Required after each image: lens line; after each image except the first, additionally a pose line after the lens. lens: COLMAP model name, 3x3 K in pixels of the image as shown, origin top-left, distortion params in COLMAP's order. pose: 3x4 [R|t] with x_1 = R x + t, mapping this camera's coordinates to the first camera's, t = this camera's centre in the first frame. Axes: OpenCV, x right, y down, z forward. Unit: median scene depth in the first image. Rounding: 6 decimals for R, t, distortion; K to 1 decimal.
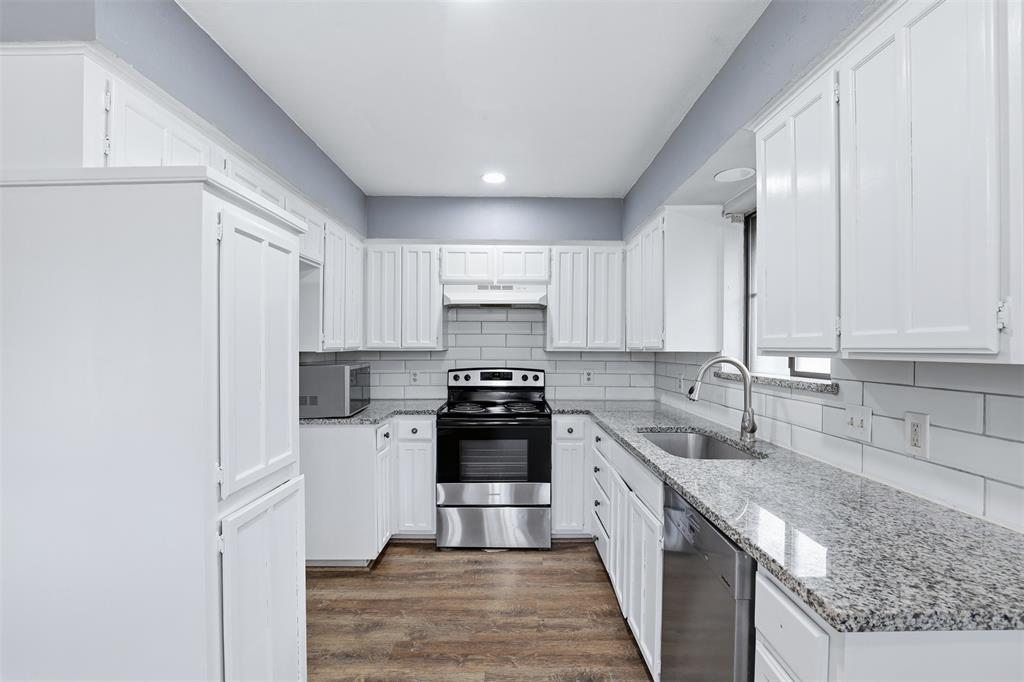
lens RADIAL K [[474.4, 0, 514.4], [0, 474.4, 345.0], [0, 0, 1]] dist [-0.032419, 0.004812]
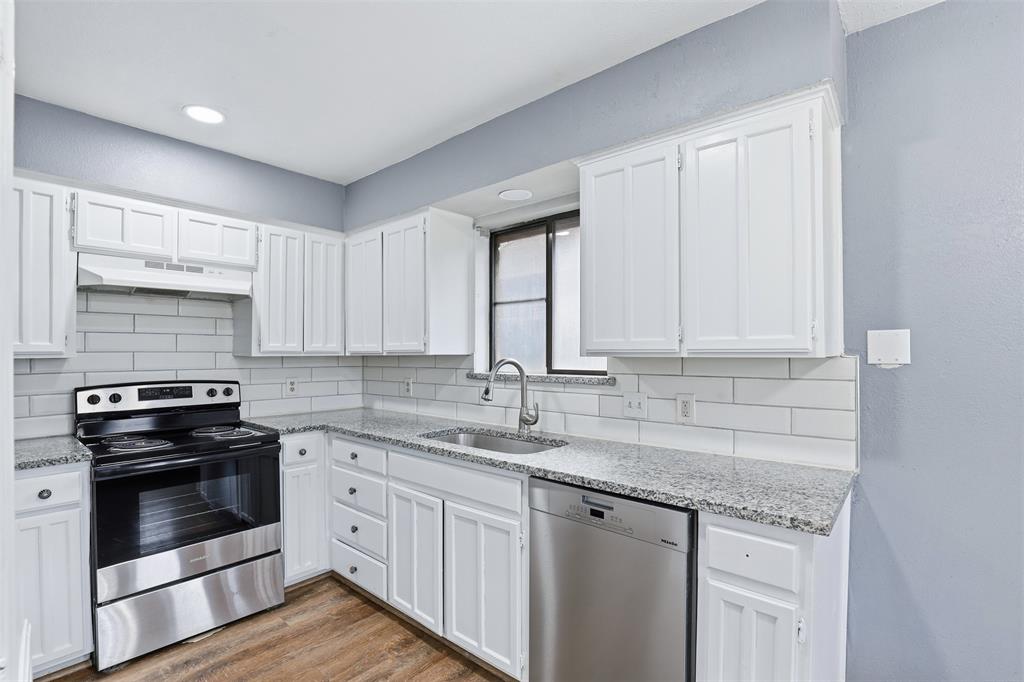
lens RADIAL K [[474.4, 0, 518.9], [0, 474.4, 349.6], [0, 0, 1]] dist [-0.032419, 0.004812]
pose [[0.655272, -0.002471, 0.755389, -0.272651], [0.002326, 0.999997, 0.001253, 0.001815], [-0.755390, 0.000936, 0.655275, 0.189482]]
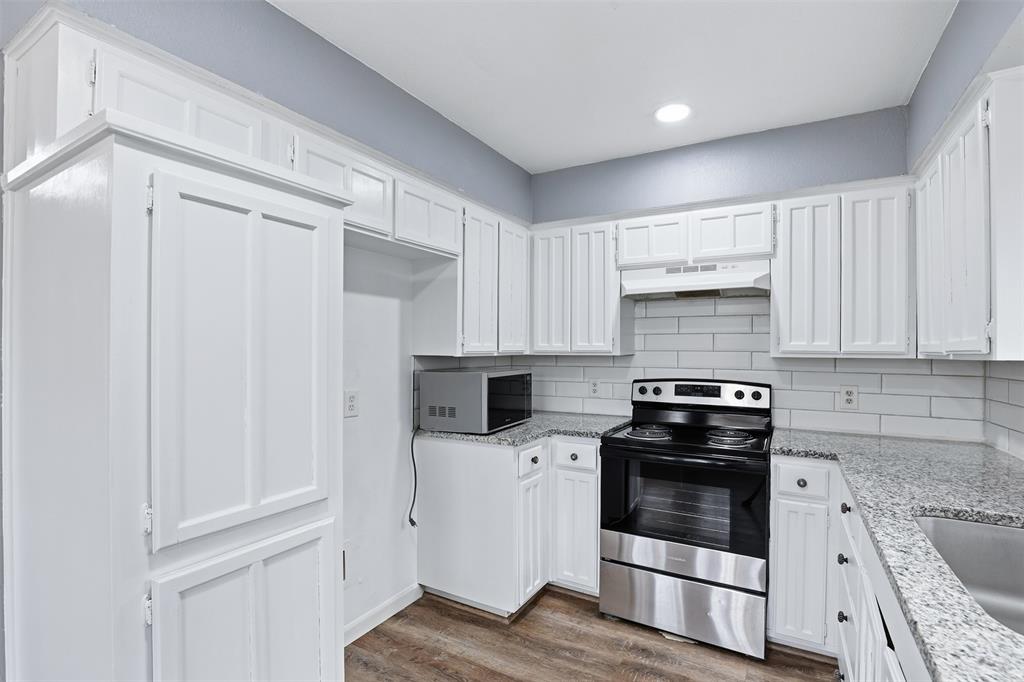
lens RADIAL K [[474.4, 0, 517.6], [0, 474.4, 344.5], [0, 0, 1]] dist [-0.032419, 0.004812]
pose [[0.863435, -0.004904, -0.504437, 0.113730], [0.000558, 0.999961, -0.008765, 0.000556], [0.504460, 0.007286, 0.863404, 0.285669]]
